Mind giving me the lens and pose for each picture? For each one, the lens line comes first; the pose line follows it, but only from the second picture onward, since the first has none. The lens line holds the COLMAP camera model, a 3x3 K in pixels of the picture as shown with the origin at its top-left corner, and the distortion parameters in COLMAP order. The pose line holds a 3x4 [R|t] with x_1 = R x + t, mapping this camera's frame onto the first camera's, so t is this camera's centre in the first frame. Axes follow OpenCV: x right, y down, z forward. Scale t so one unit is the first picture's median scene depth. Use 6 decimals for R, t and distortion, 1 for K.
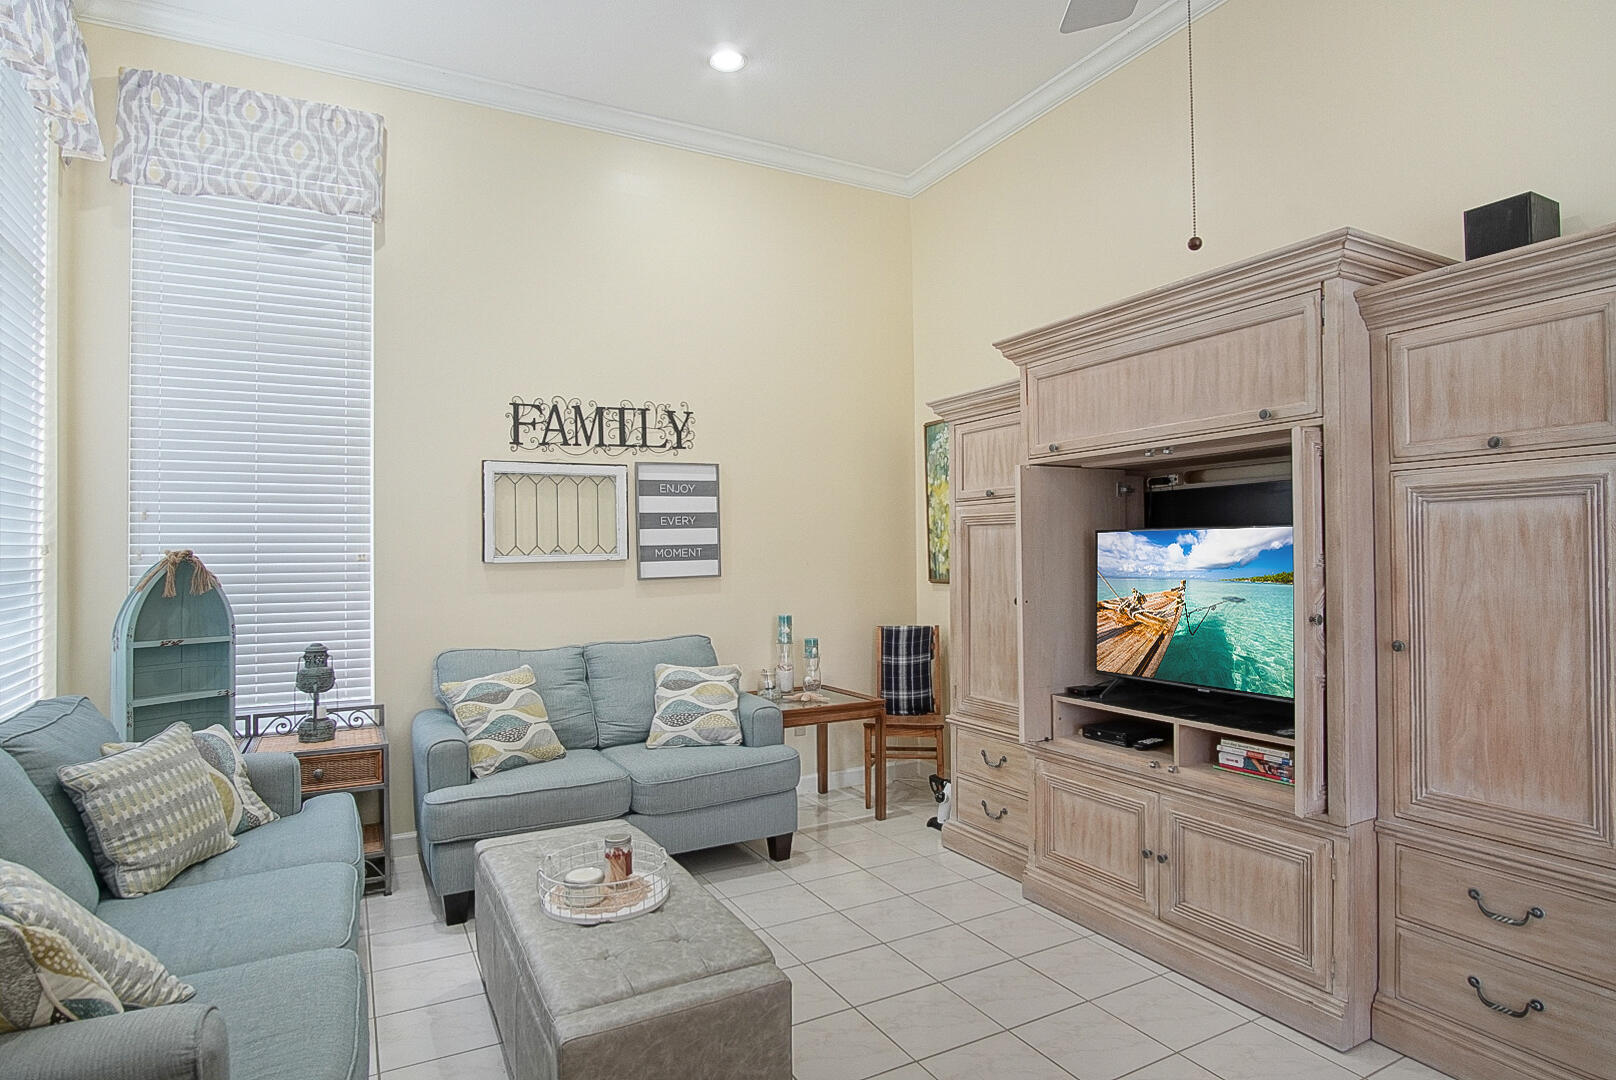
lens RADIAL K [[862.7, 0, 807.9], [0, 862.7, 539.7], [0, 0, 1]] dist [-0.031431, 0.006304]
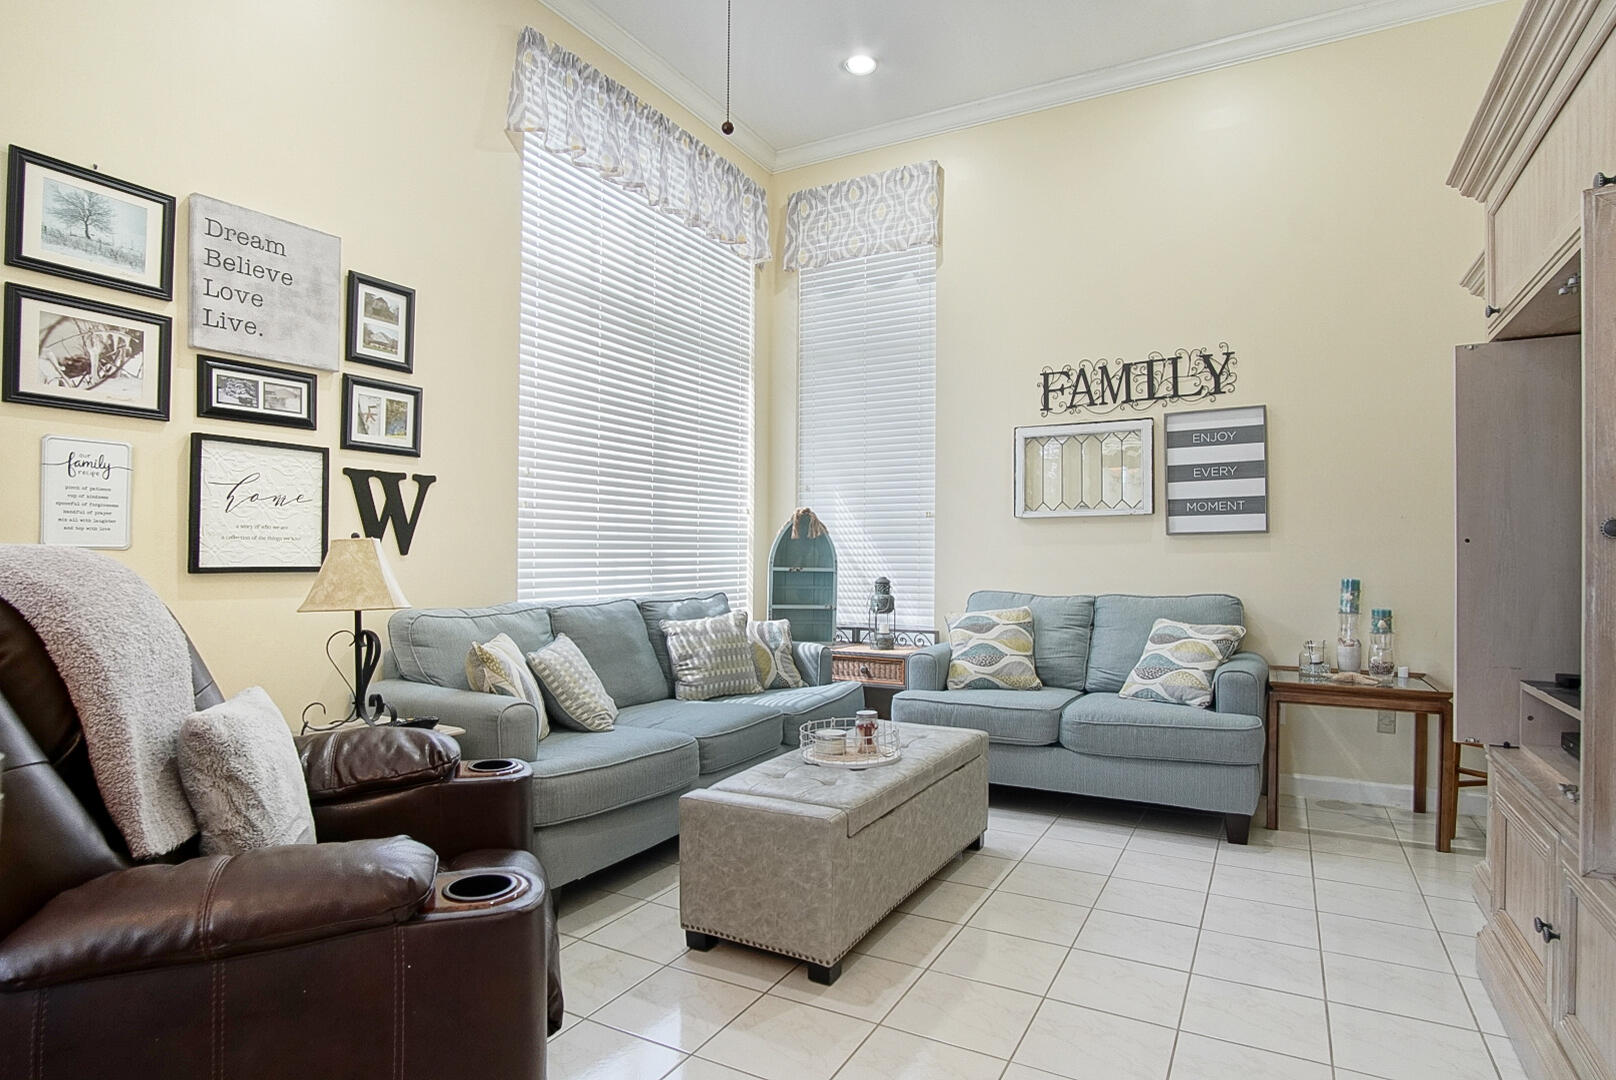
lens RADIAL K [[862.7, 0, 808.4], [0, 862.7, 547.2], [0, 0, 1]] dist [-0.031431, 0.006304]
pose [[0.545533, 0.003766, -0.838081, 0.409241], [0.005373, 0.999954, 0.007990, 0.052694], [0.838072, -0.008862, 0.545487, 0.138149]]
